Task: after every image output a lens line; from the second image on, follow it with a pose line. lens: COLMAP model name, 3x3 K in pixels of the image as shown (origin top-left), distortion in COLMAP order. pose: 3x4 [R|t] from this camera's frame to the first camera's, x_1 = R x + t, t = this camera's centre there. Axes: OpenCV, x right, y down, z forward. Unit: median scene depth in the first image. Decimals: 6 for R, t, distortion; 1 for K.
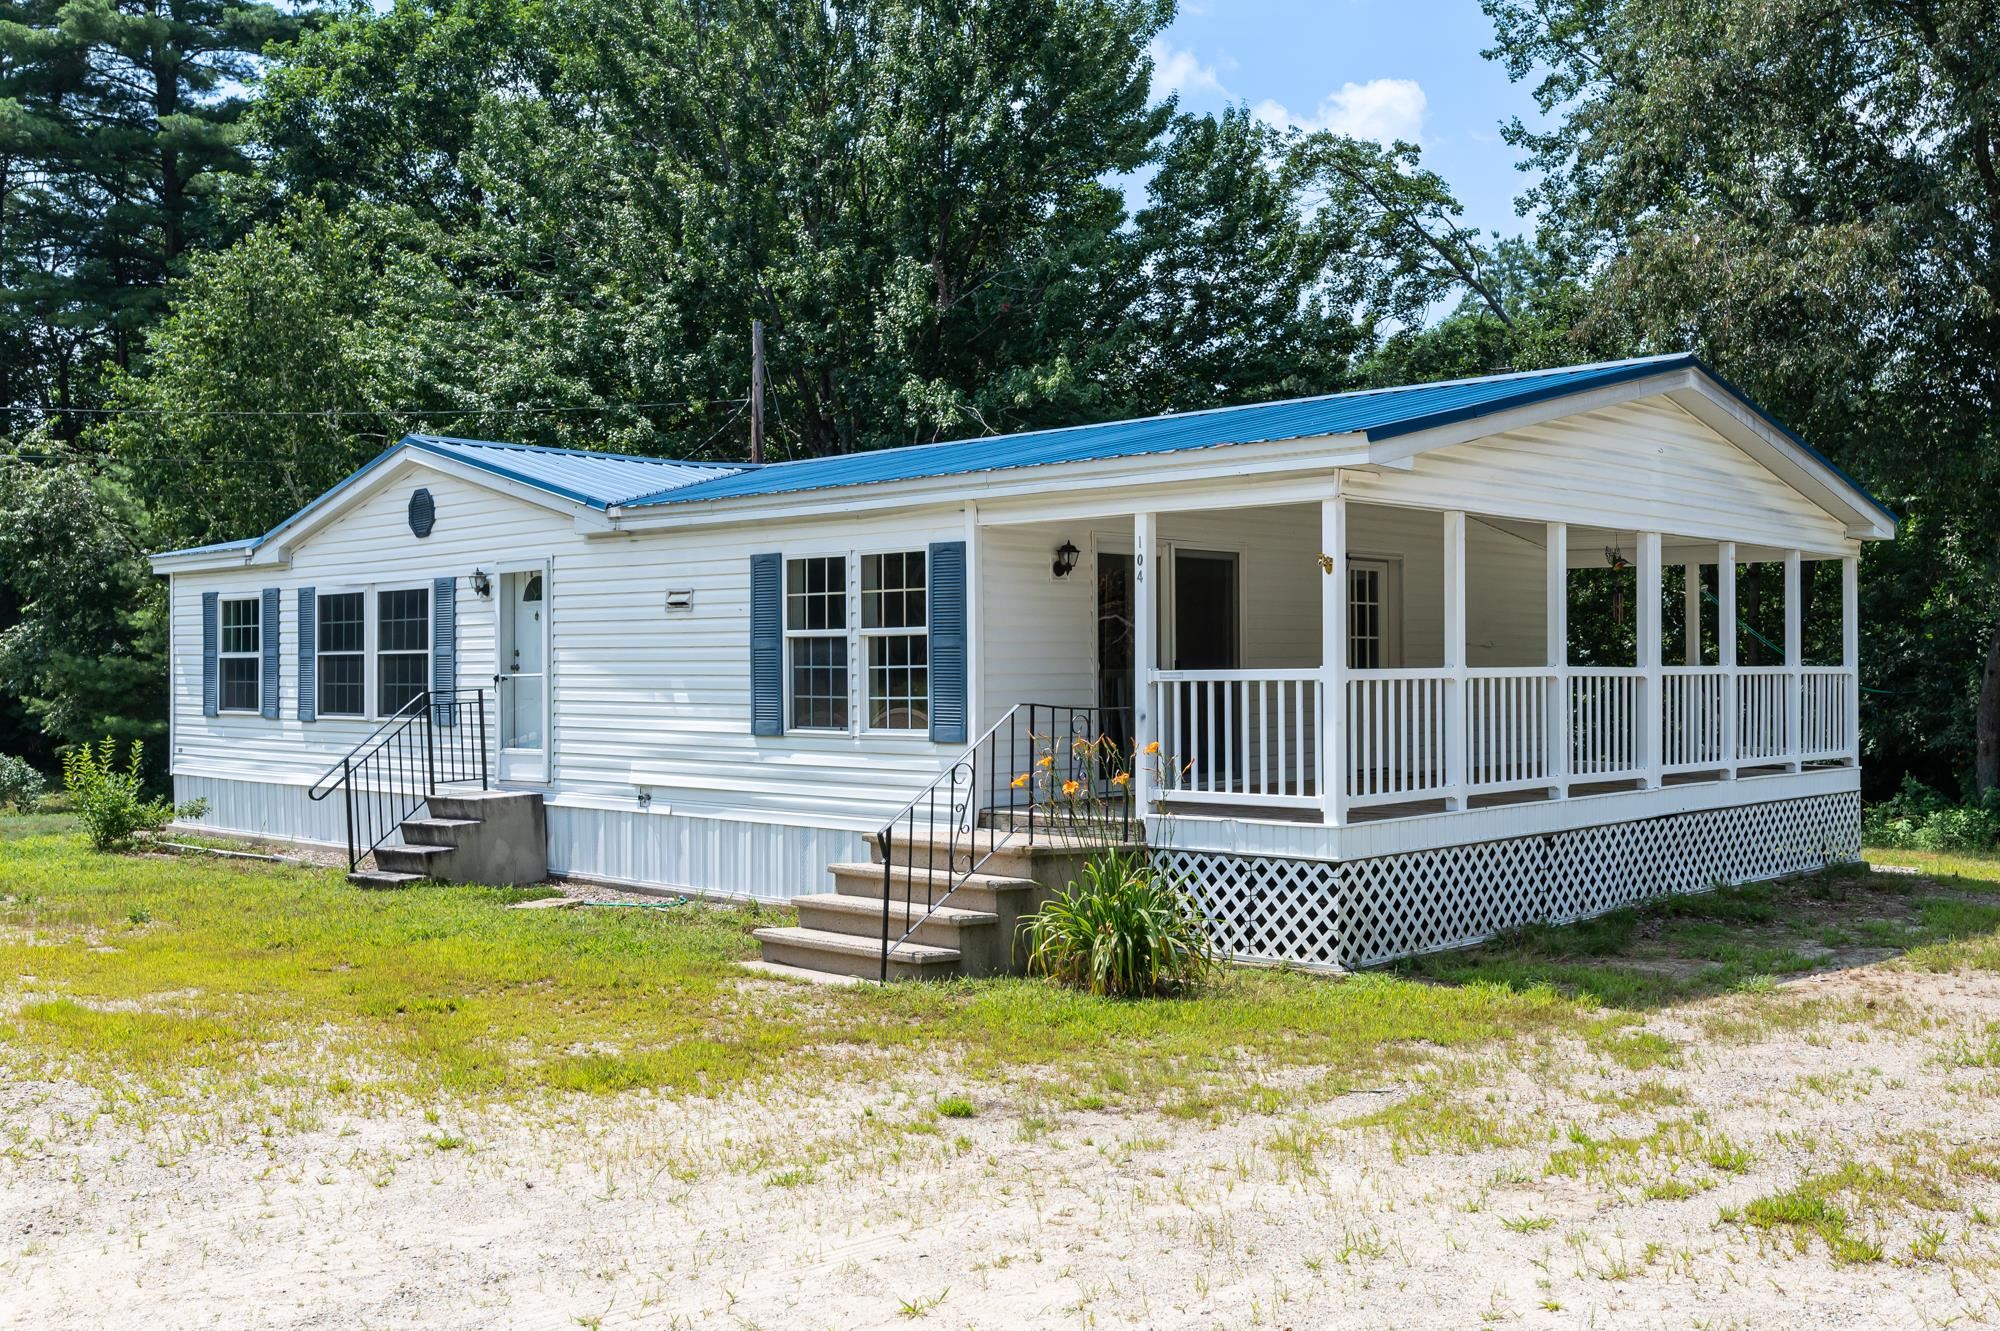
lens RADIAL K [[1797.5, 0, 1283.9], [0, 1797.5, 657.4], [0, 0, 1]] dist [-0.016860, 0.004977]
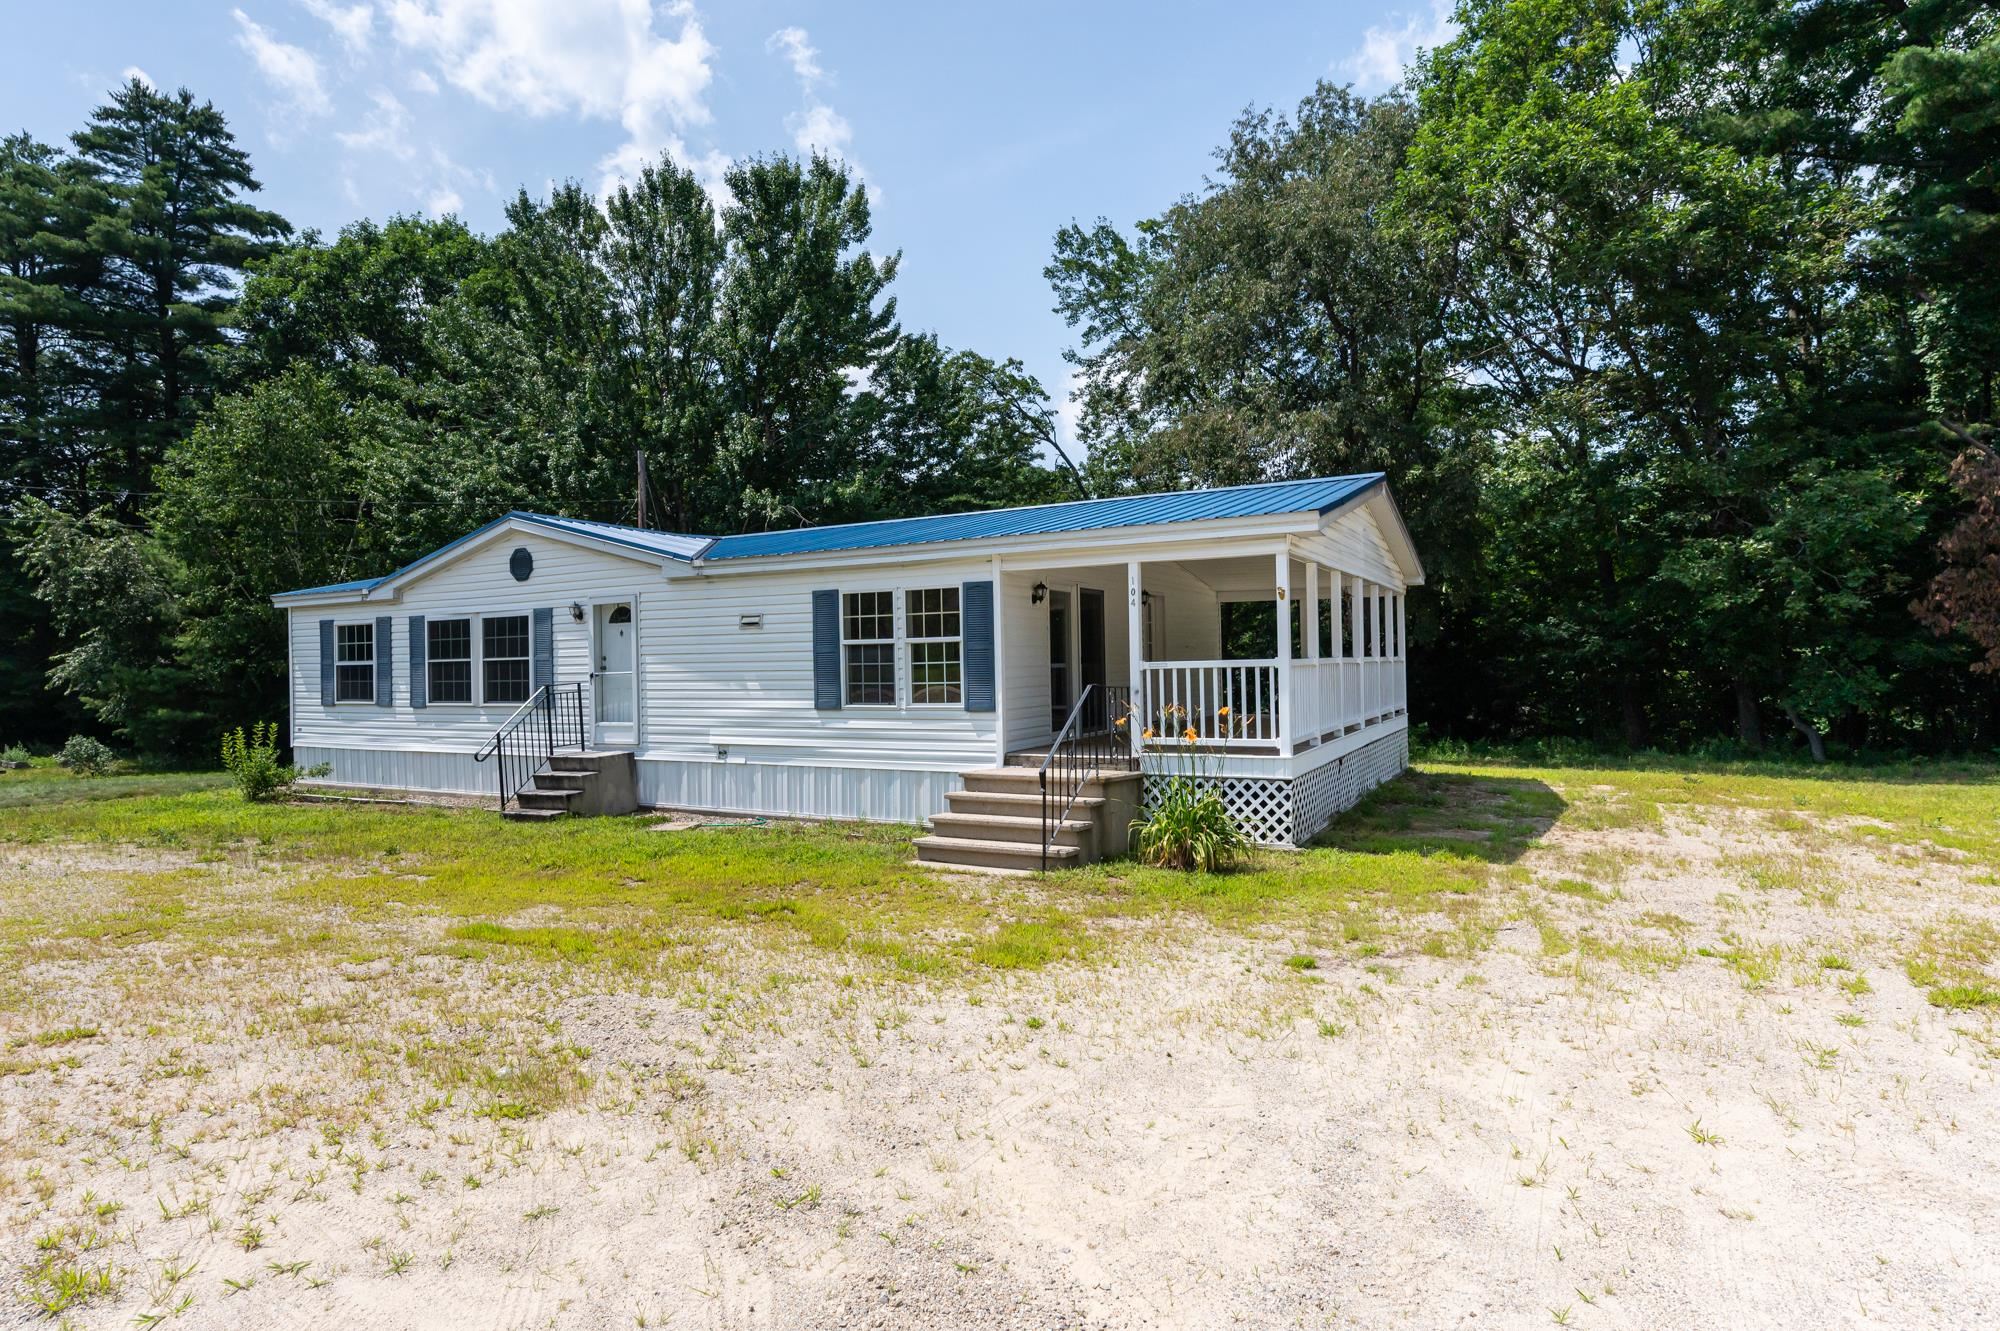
lens RADIAL K [[1014.9, 0, 1074.4], [0, 1014.9, 656.7], [0, 0, 1]] dist [-0.006500, 0.000362]
pose [[0.980163, -0.012022, 0.197829, -0.198530], [0.012417, 0.999923, -0.000756, 0.001591], [-0.197805, 0.003197, 0.980236, 0.090703]]
